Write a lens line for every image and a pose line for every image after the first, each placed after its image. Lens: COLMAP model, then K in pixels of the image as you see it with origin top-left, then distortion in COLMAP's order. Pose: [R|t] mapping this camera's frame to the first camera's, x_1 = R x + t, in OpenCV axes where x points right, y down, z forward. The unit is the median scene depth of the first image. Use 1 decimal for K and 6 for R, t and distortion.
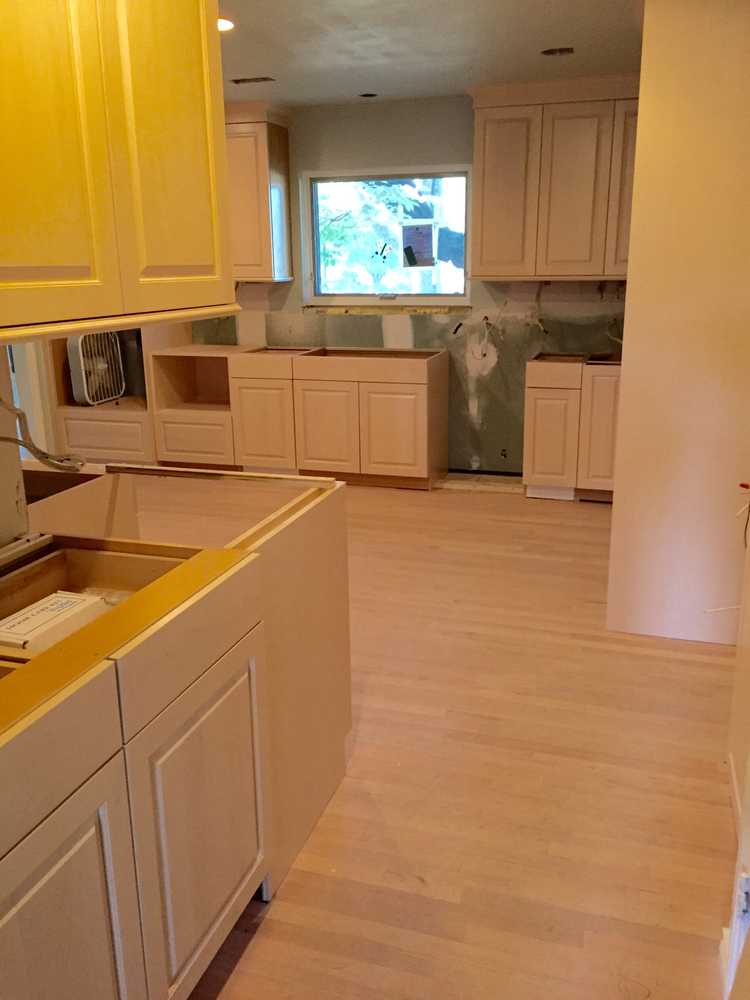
lens RADIAL K [[855.7, 0, 378.3], [0, 855.7, 492.1], [0, 0, 1]] dist [0.076152, -0.097086]
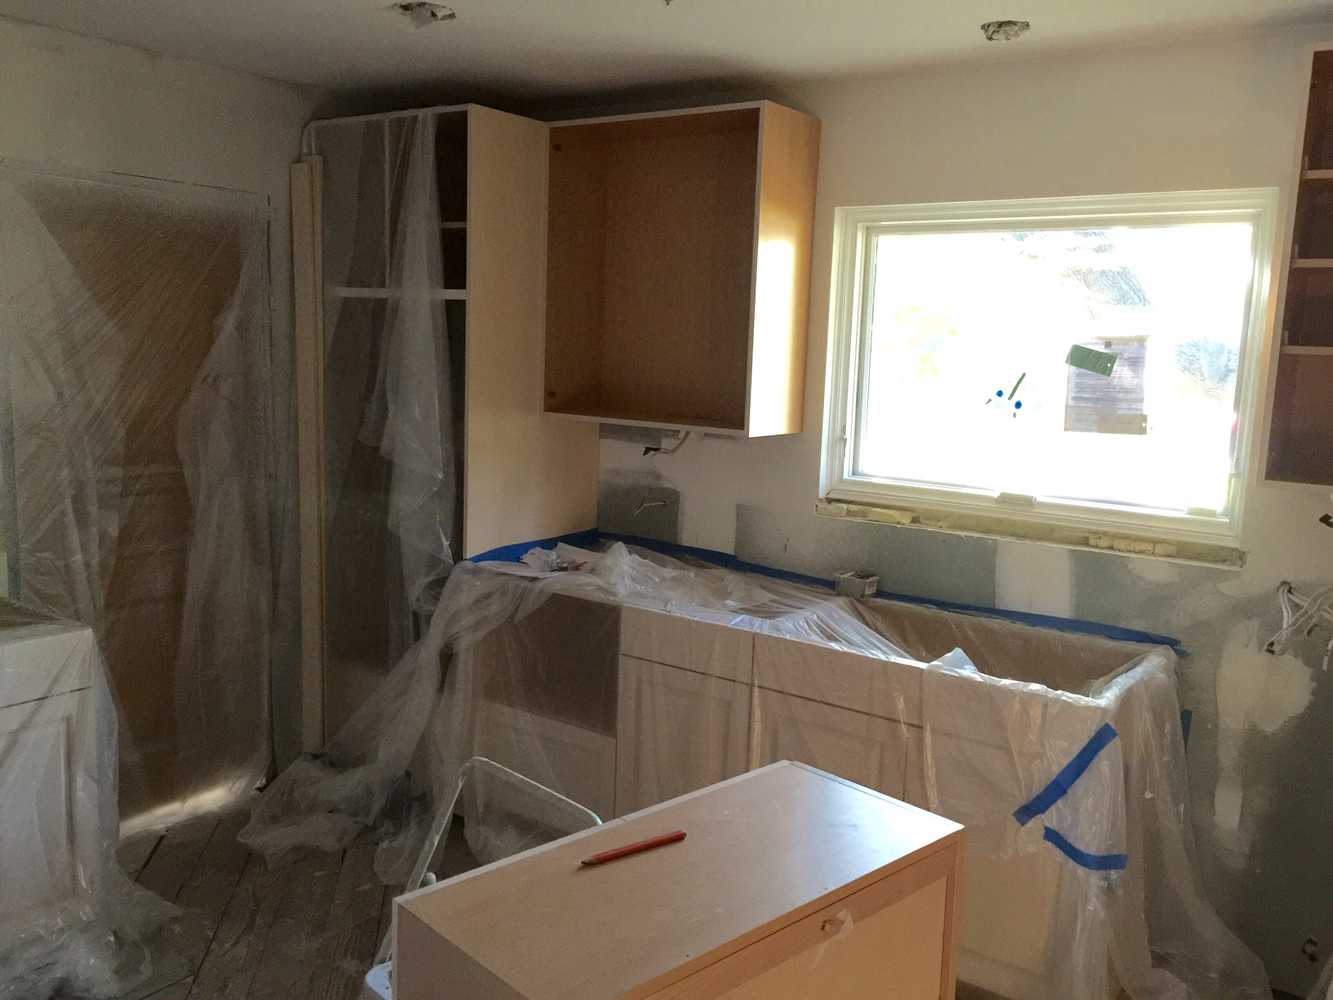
lens RADIAL K [[1140.6, 0, 662.7], [0, 1140.6, 494.5], [0, 0, 1]] dist [0.076152, -0.097086]
pose [[0.945474, 0.089676, -0.313110, 0.022992], [-0.129897, 0.985405, -0.110015, -0.147742], [0.298674, 0.144688, 0.943323, 0.430782]]
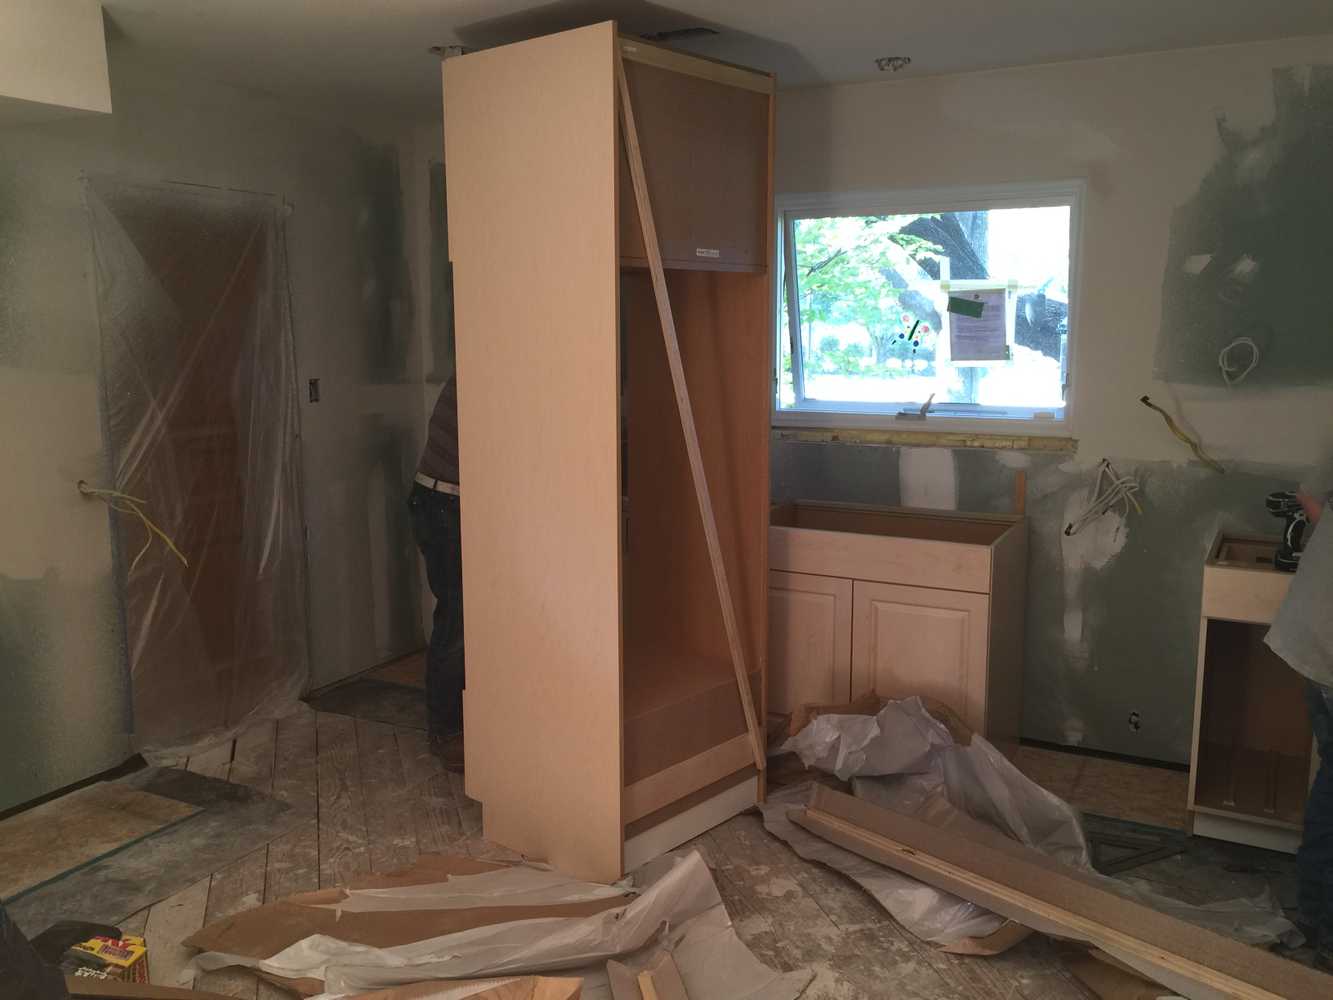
lens RADIAL K [[1140.6, 0, 670.5], [0, 1140.6, 500.6], [0, 0, 1]] dist [0.076152, -0.097086]
pose [[0.983586, 0.037346, -0.176533, -0.009677], [-0.055509, 0.993529, -0.099094, -0.093022], [0.171690, 0.107267, 0.979294, 0.266872]]
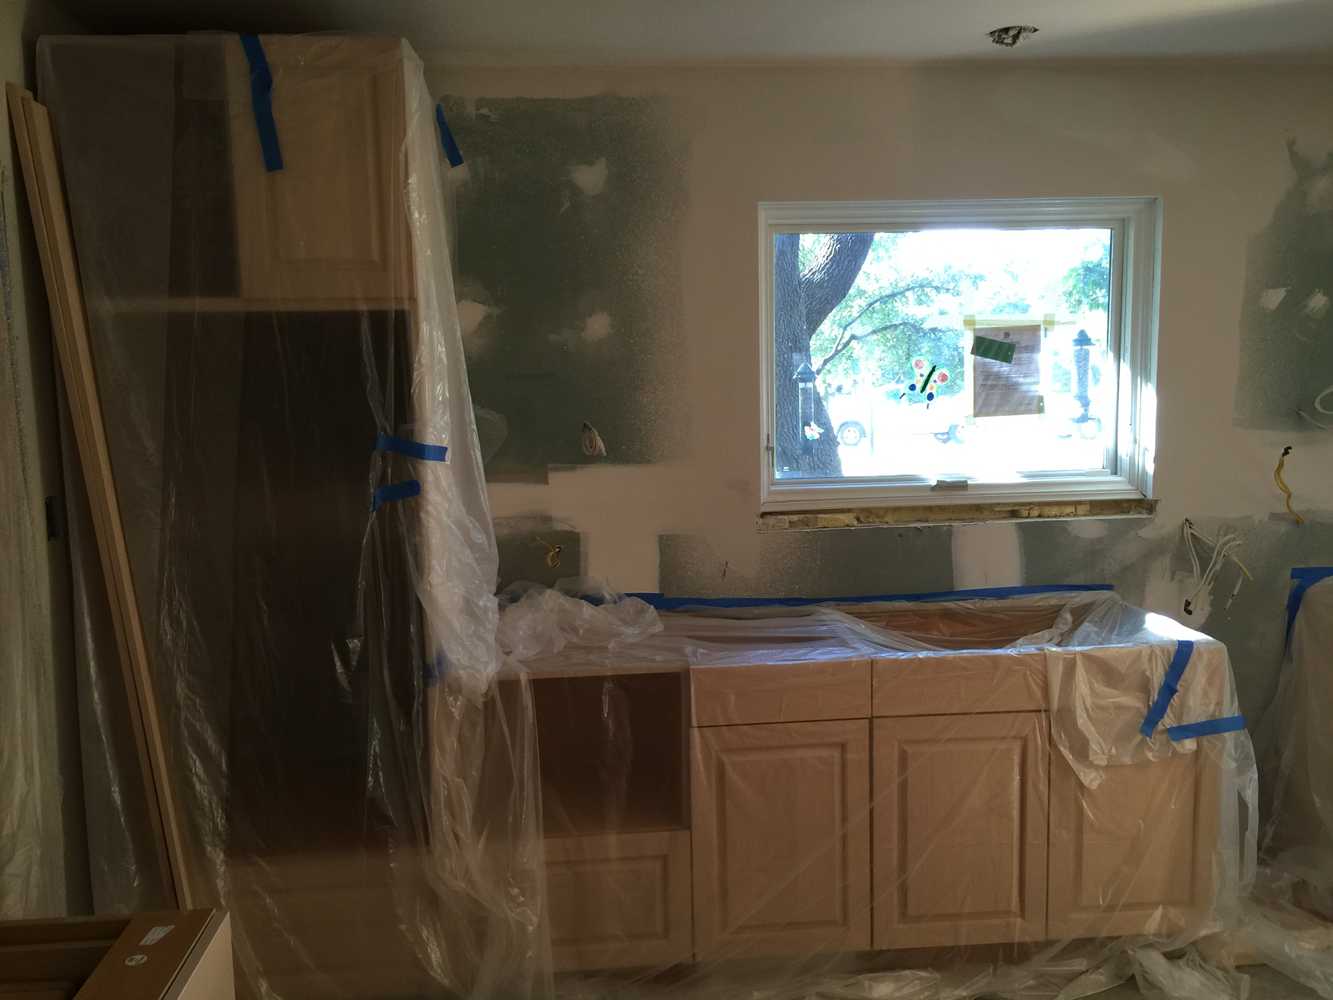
lens RADIAL K [[1140.6, 0, 663.9], [0, 1140.6, 509.0], [0, 0, 1]] dist [0.076152, -0.097086]
pose [[0.921572, -0.056523, 0.384071, -0.355775], [0.111183, 0.986329, -0.121628, -0.162301], [-0.371946, 0.154791, 0.915258, 0.529401]]
